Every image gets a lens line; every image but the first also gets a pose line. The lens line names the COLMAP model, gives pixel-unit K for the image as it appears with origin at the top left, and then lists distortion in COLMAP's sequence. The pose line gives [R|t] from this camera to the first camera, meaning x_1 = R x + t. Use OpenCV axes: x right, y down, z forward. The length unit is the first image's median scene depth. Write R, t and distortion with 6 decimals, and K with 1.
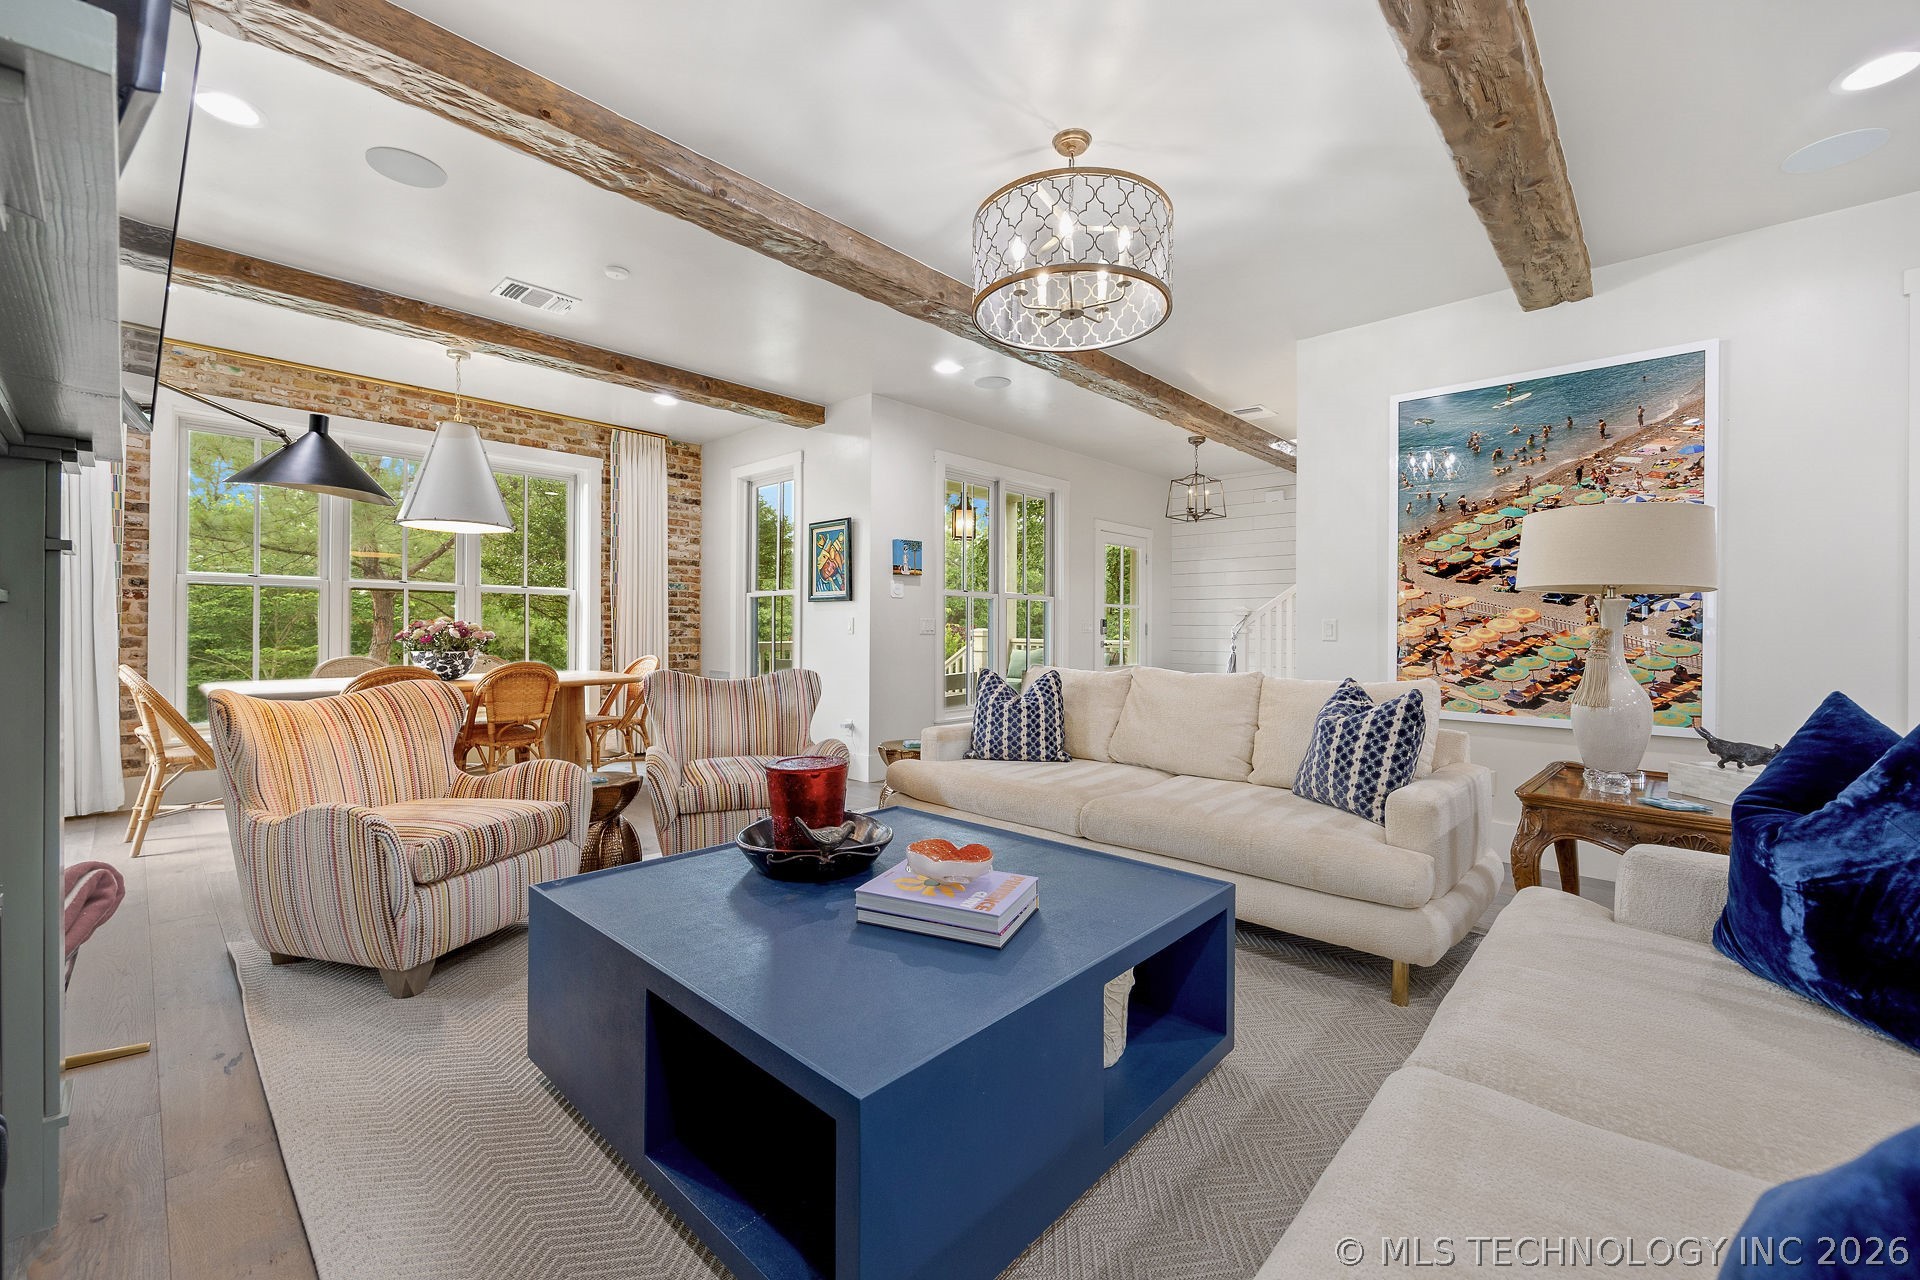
lens RADIAL K [[775.4, 0, 943.4], [0, 775.4, 625.3], [0, 0, 1]] dist [-0.003312, -0.000001]
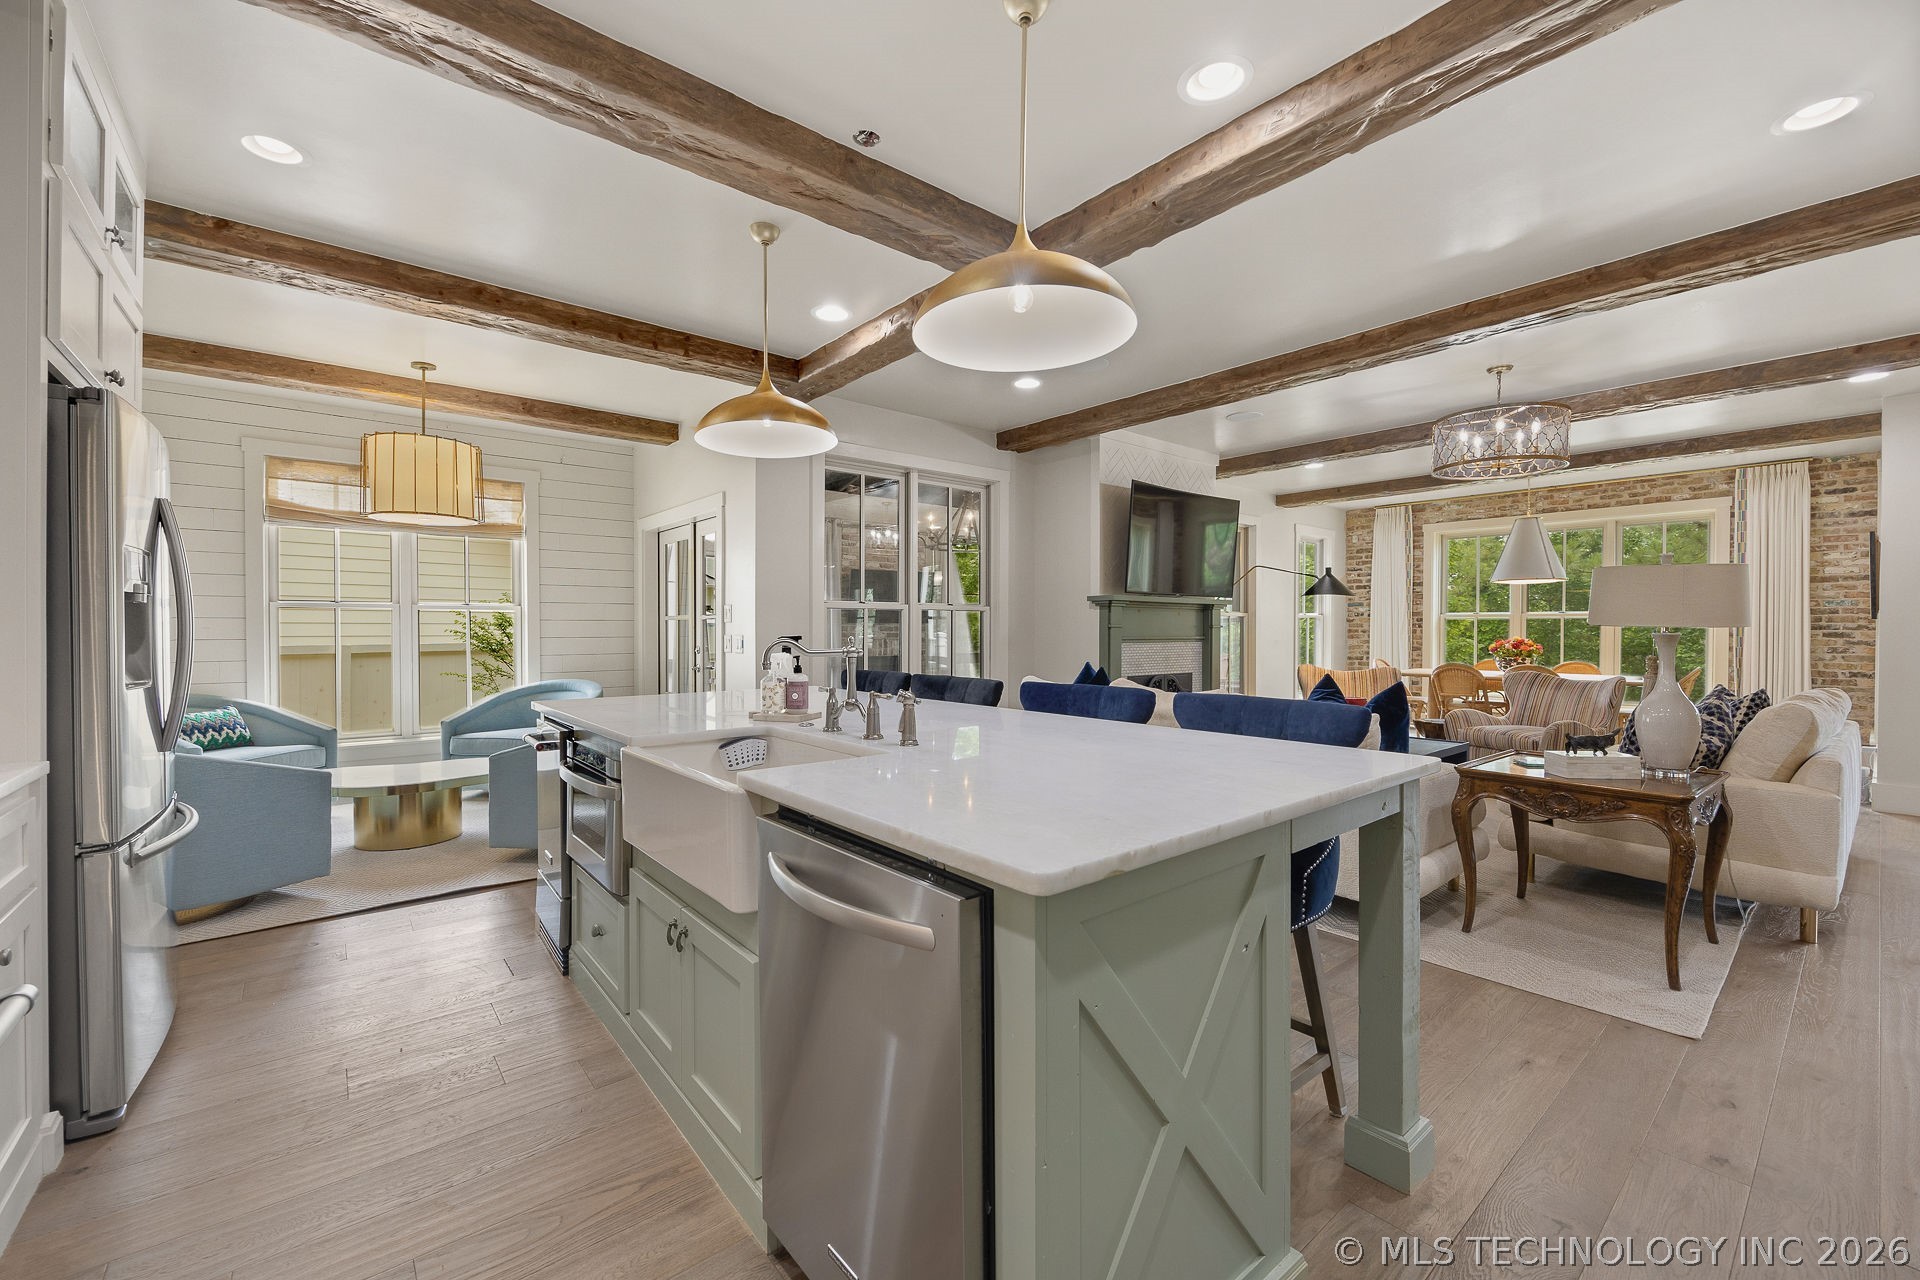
lens RADIAL K [[775.4, 0, 949.8], [0, 775.4, 635.7], [0, 0, 1]] dist [-0.003312, -0.000001]
pose [[-0.109840, -0.000426, -0.993949, 0.823531], [-0.001065, 0.999999, -0.000310, -0.007645], [0.993949, 0.001025, -0.109841, -0.021122]]
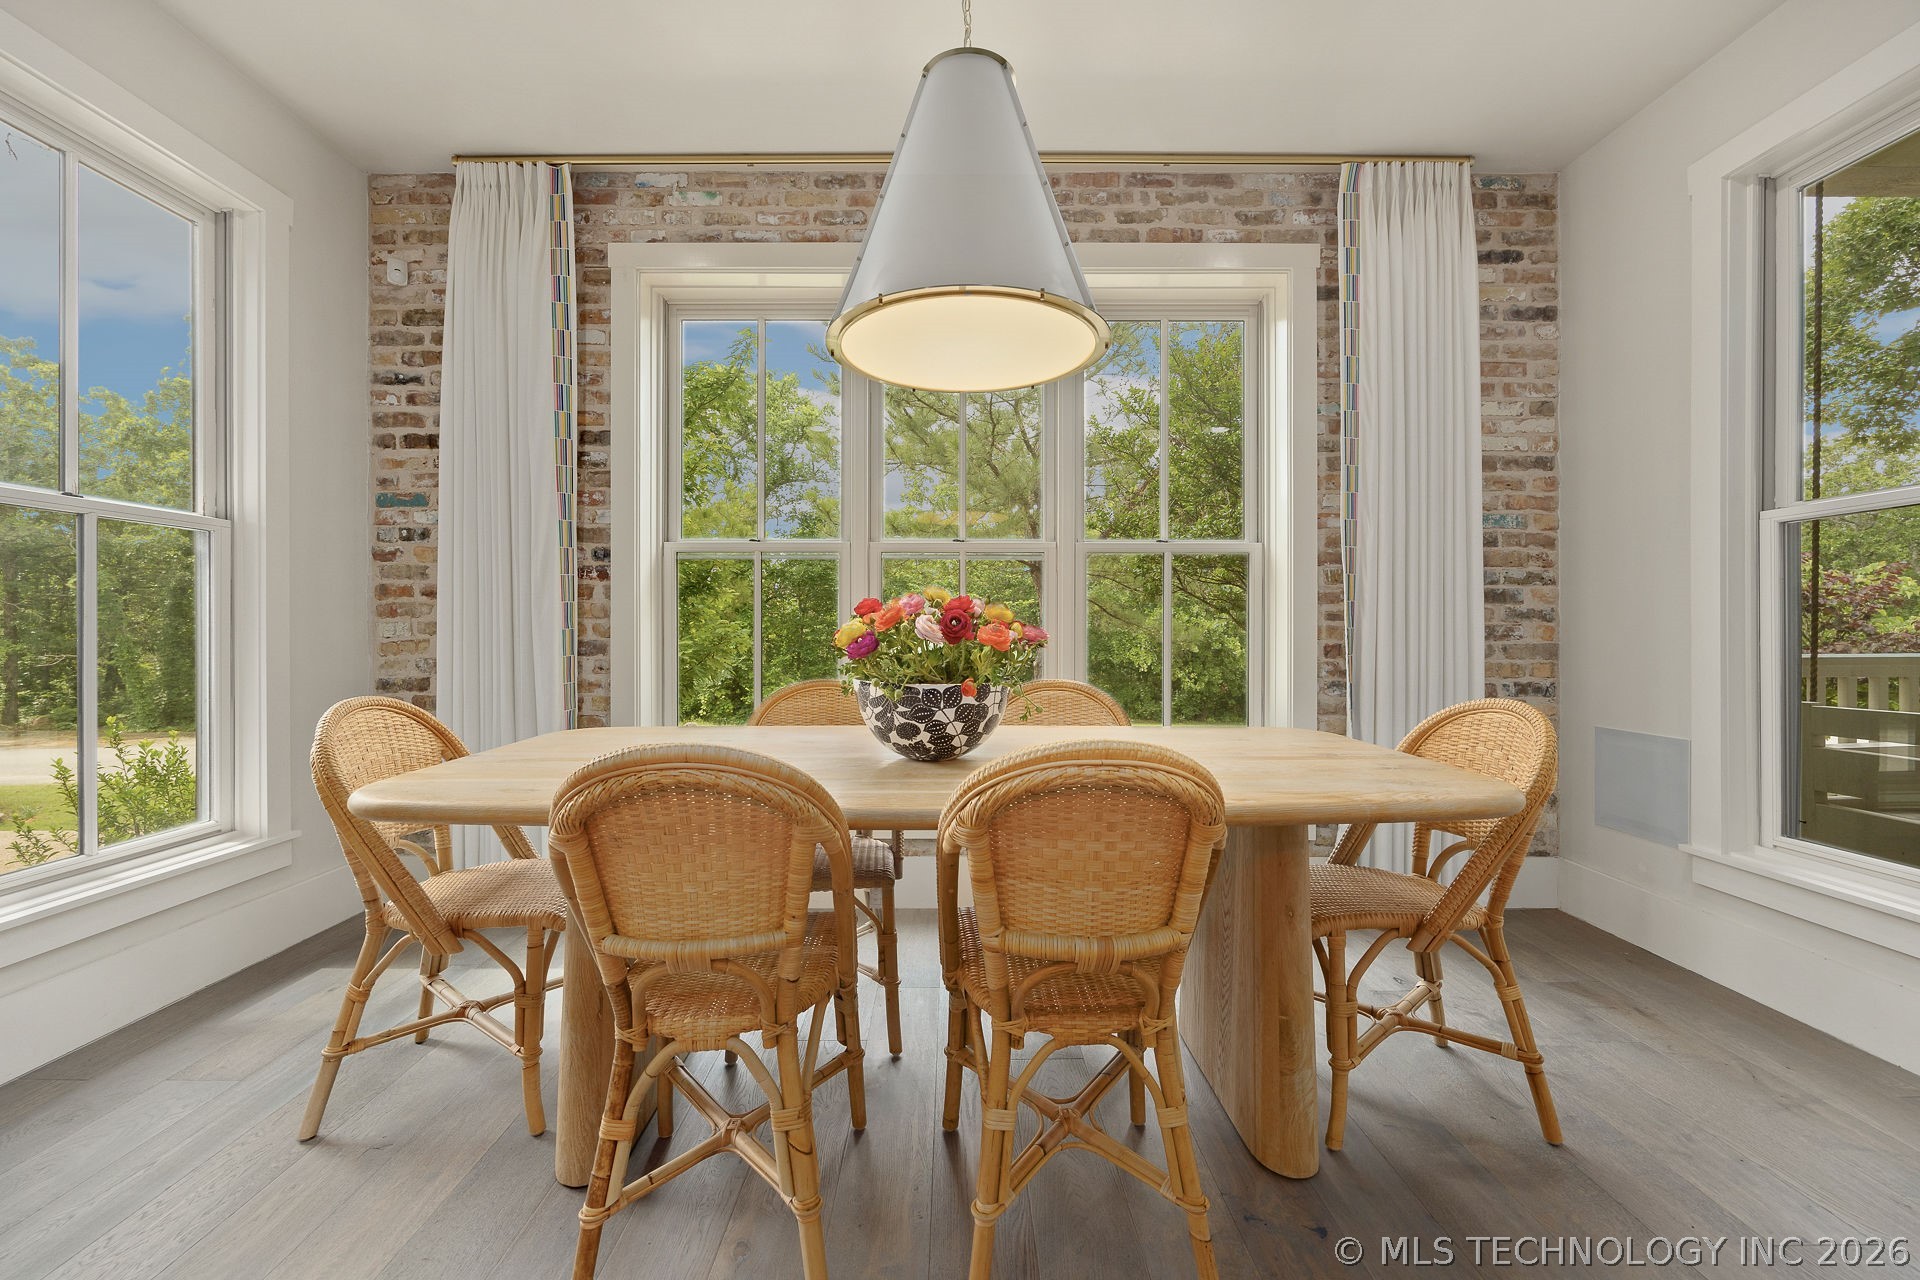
lens RADIAL K [[775.4, 0, 952.1], [0, 775.4, 629.7], [0, 0, 1]] dist [-0.003312, -0.000001]
pose [[0.689129, -0.008188, -0.724592, -0.264619], [0.008604, 0.999958, -0.003116, 0.007871], [0.724587, -0.004087, 0.689171, 0.539263]]
